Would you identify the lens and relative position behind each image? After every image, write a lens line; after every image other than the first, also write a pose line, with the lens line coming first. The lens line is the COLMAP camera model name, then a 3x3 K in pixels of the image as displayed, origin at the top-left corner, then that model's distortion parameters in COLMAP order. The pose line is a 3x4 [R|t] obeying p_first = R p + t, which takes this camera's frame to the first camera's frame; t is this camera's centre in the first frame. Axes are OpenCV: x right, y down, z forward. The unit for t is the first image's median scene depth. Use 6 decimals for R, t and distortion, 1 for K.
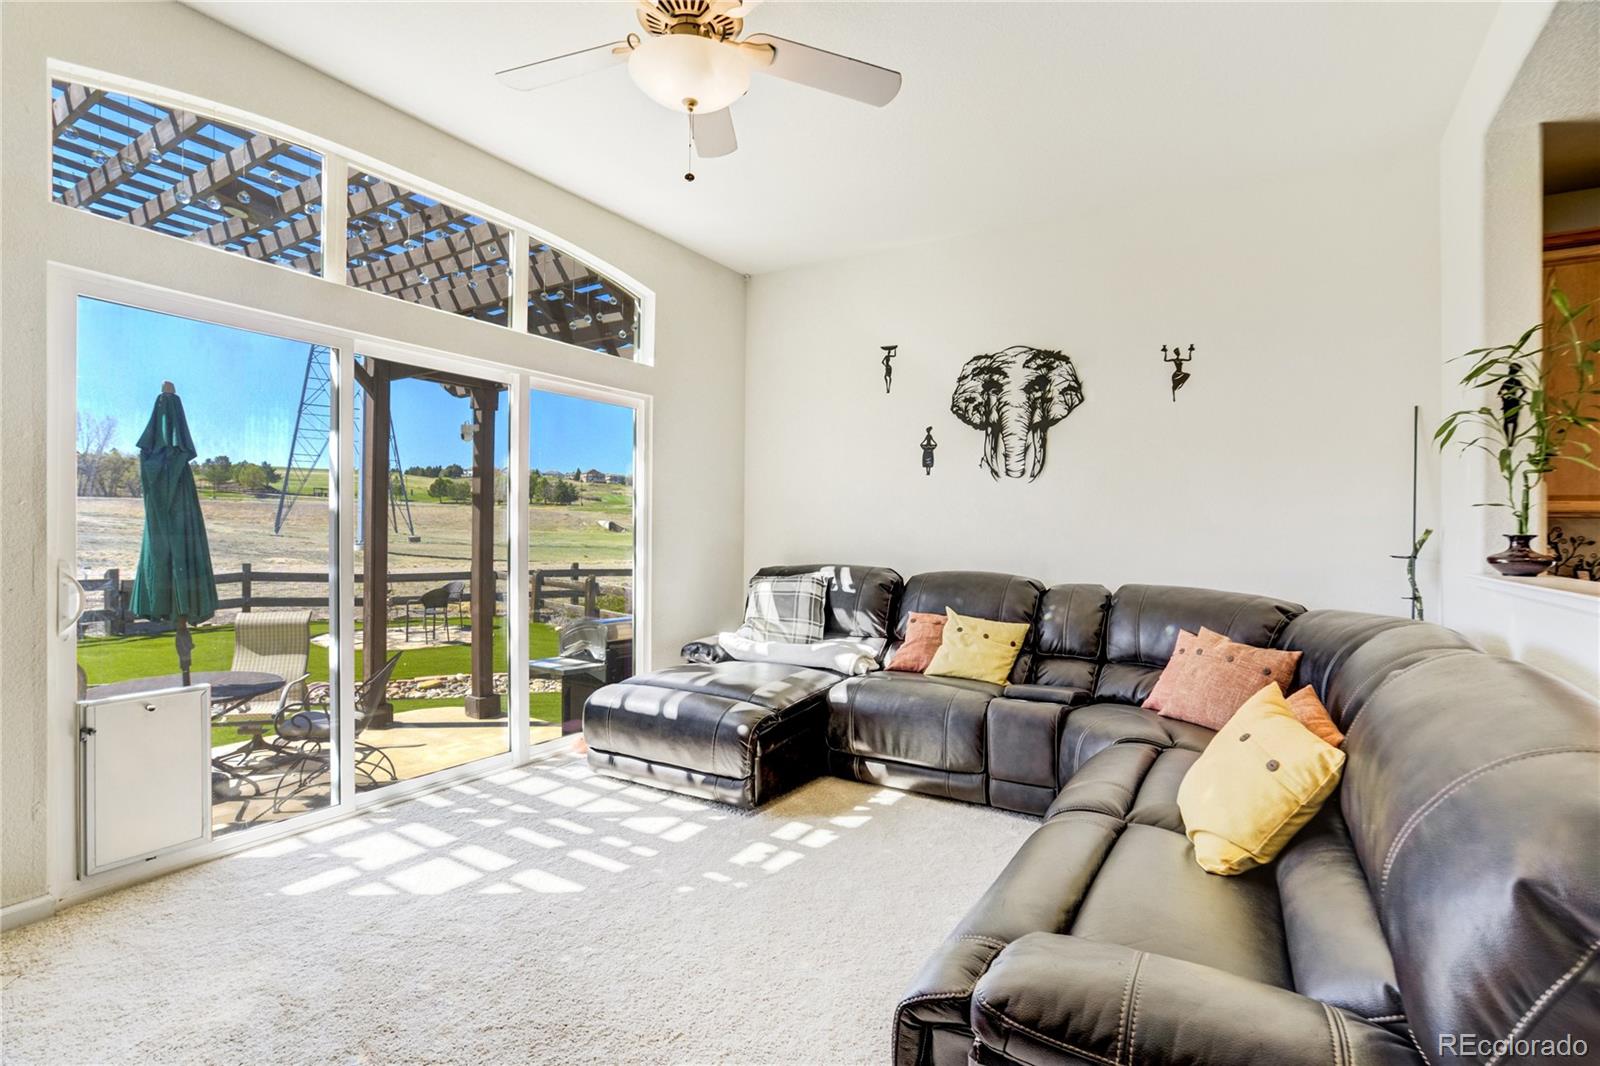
lens RADIAL K [[771.8, 0, 789.8], [0, 771.8, 525.0], [0, 0, 1]] dist [-0.037257, 0.018589]
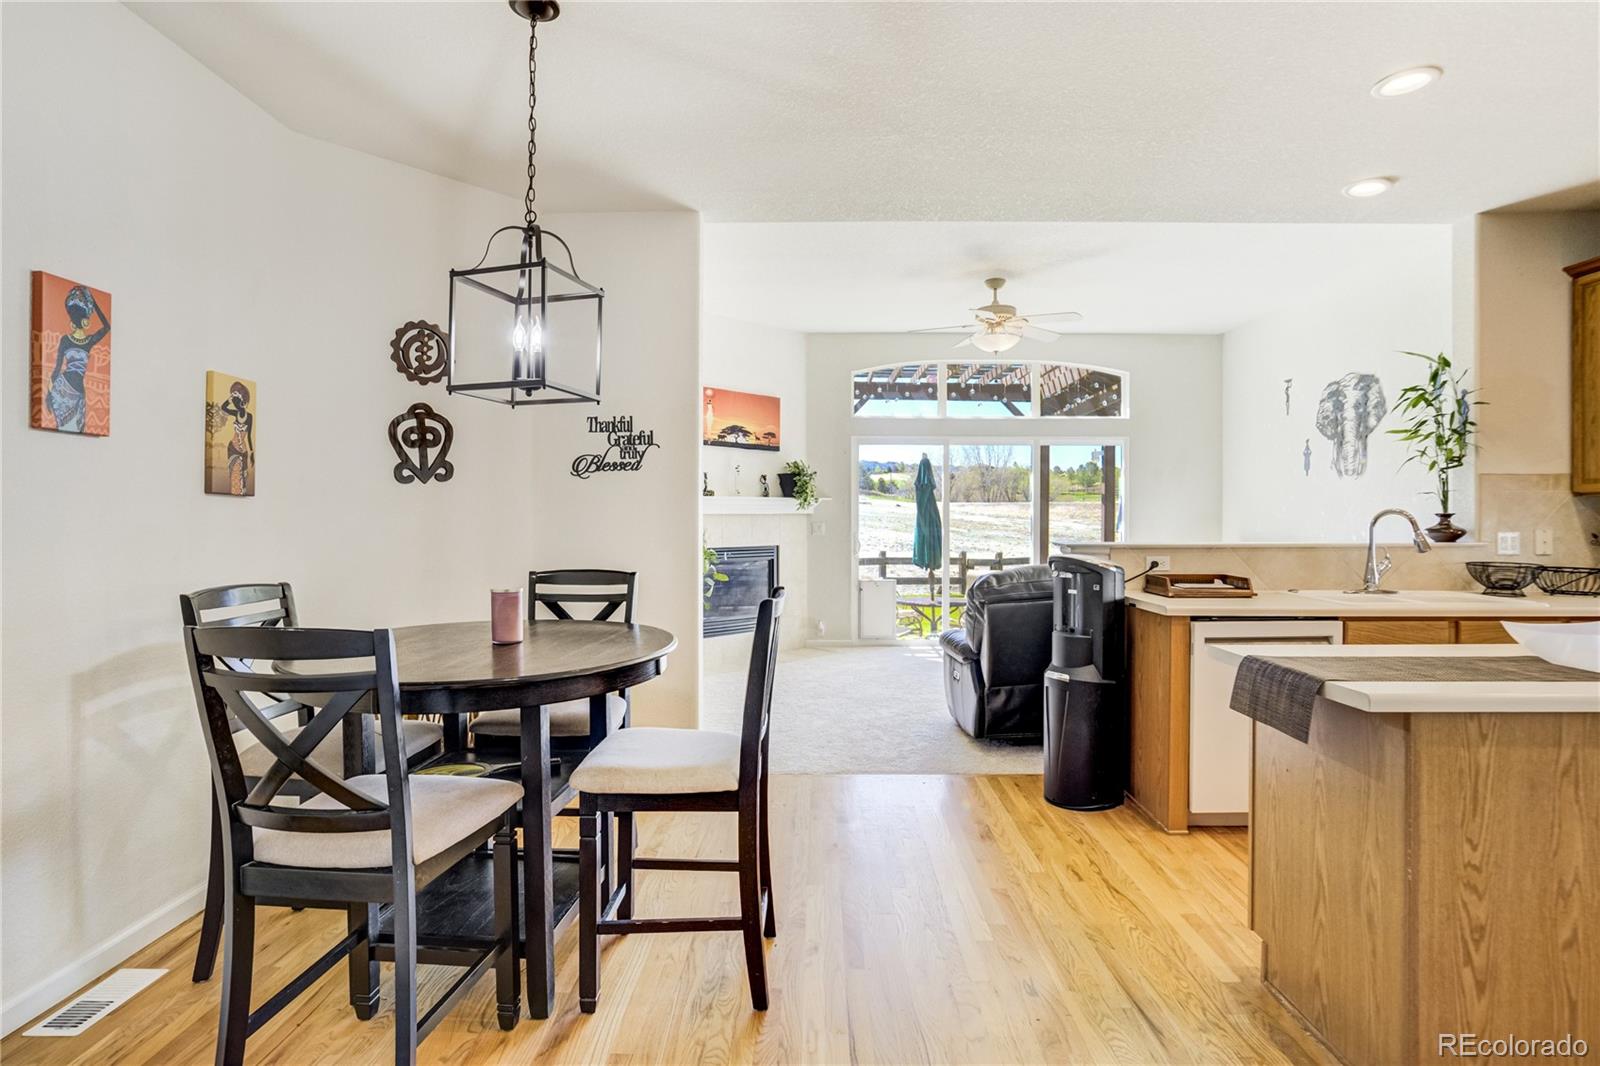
lens RADIAL K [[808.7, 0, 797.7], [0, 808.7, 504.5], [0, 0, 1]] dist [0.000256, 0.002222]
pose [[0.517591, -0.031541, -0.855047, 1.024282], [0.012688, 0.999493, -0.029188, 0.016160], [0.855534, 0.004259, 0.517729, -0.525369]]
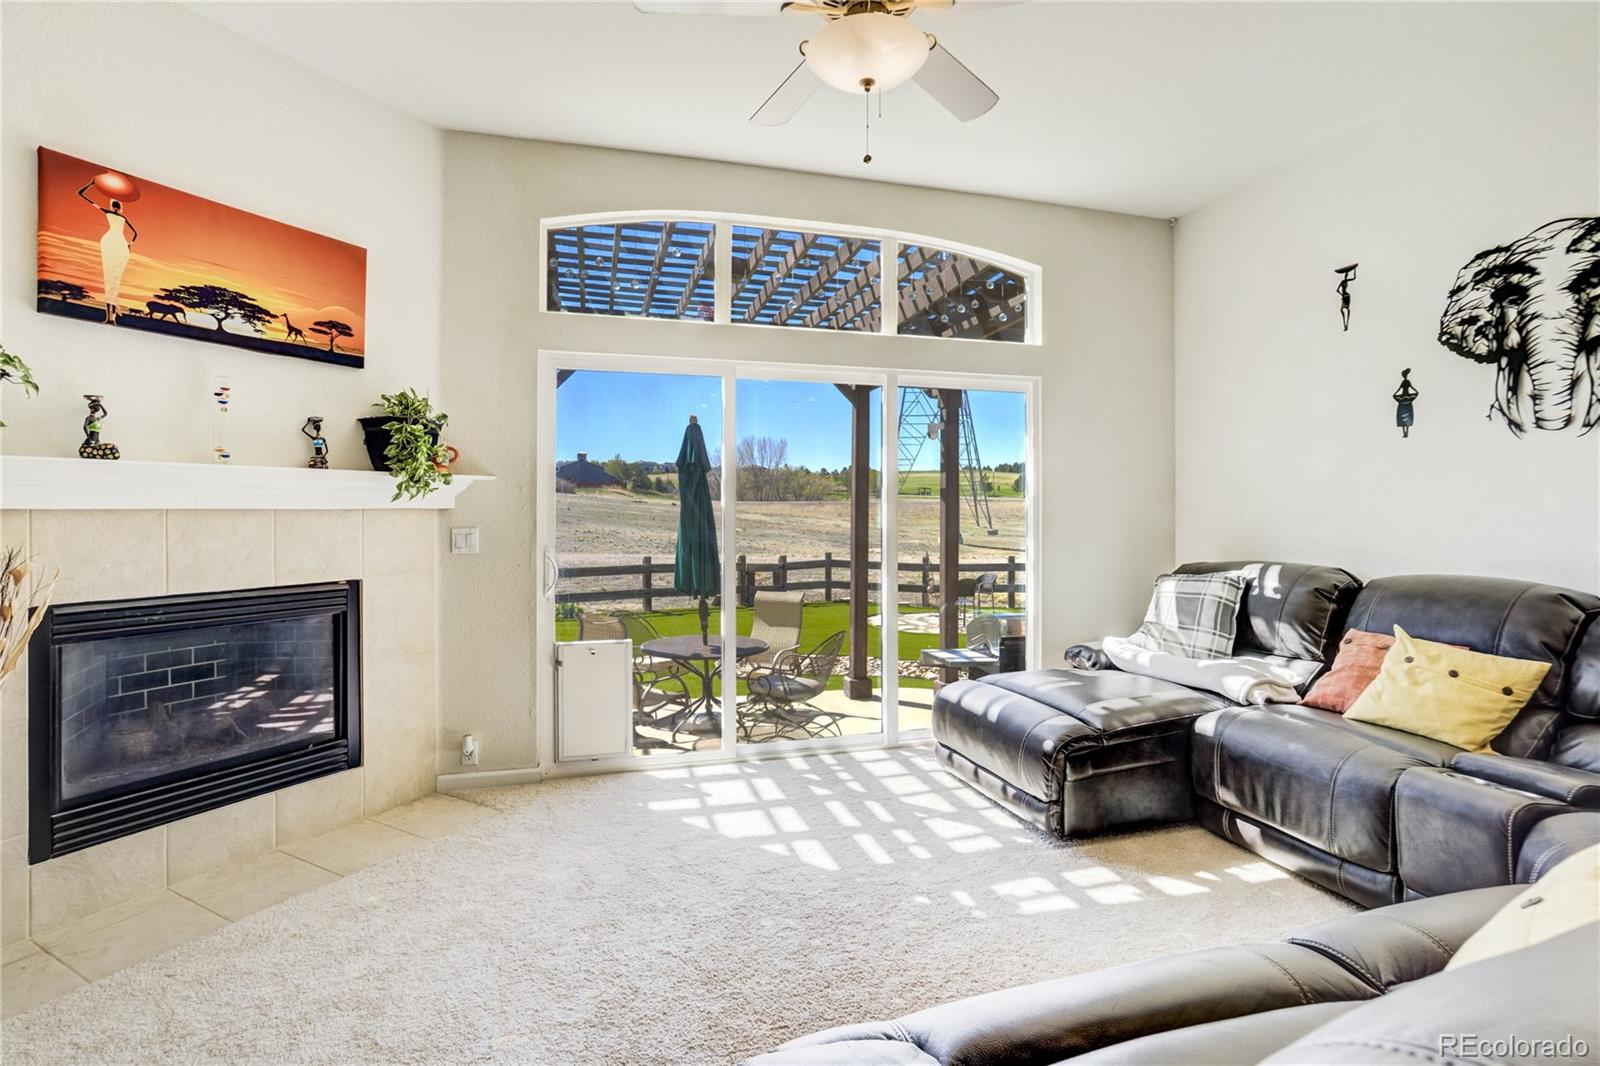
lens RADIAL K [[771.8, 0, 809.8], [0, 771.8, 509.6], [0, 0, 1]] dist [-0.037257, 0.018589]
pose [[0.744877, -0.023945, -0.666772, 0.263234], [0.016868, 0.999712, -0.017058, 0.004546], [0.666988, 0.001458, 0.745067, 0.133148]]
